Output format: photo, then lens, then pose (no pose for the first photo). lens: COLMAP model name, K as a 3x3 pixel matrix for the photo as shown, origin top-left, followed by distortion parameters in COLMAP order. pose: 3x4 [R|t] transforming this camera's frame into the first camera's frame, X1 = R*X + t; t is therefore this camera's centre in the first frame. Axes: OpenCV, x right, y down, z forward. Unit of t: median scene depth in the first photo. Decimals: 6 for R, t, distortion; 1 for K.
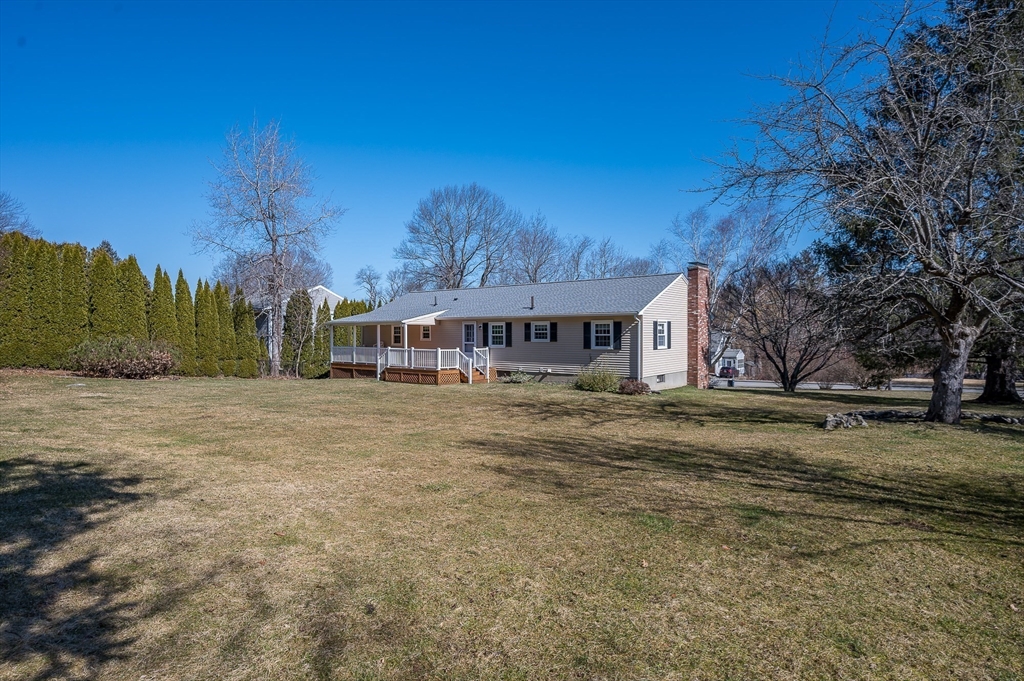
lens RADIAL K [[567.5, 0, 511.5], [0, 567.5, 339.0], [0, 0, 1]] dist [-0.003273, -0.000114]
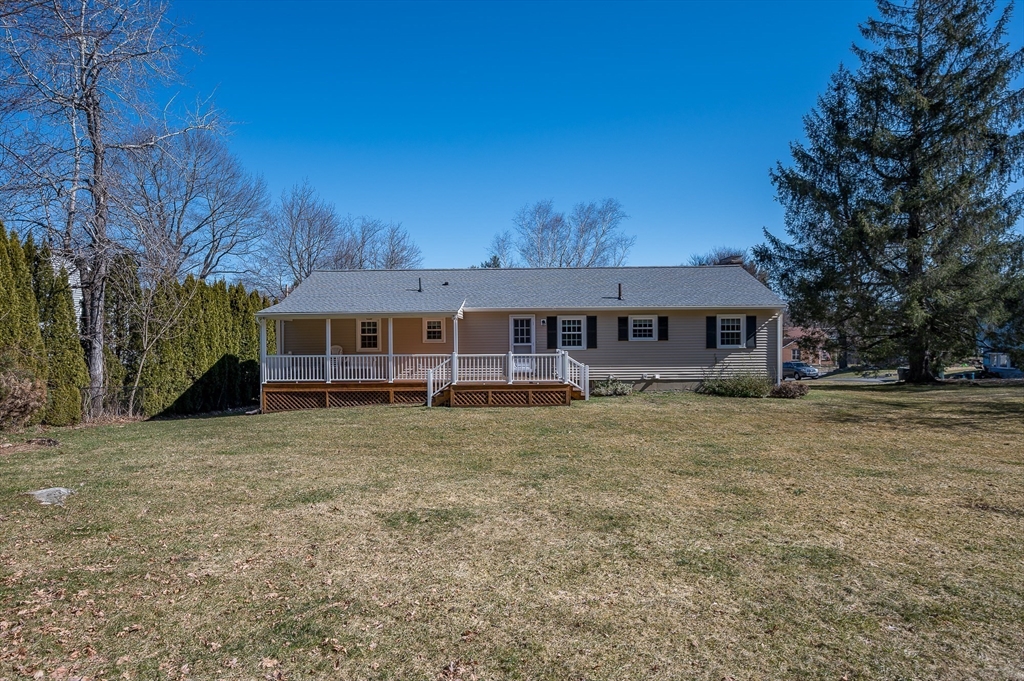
lens RADIAL K [[576.4, 0, 512.0], [0, 576.4, 337.0], [0, 0, 1]] dist [0.028492, 0.000244]
pose [[0.794835, -0.012315, 0.606701, -0.566584], [0.013910, 0.999901, 0.002073, -0.004608], [-0.606666, 0.006792, 0.794927, 0.454794]]
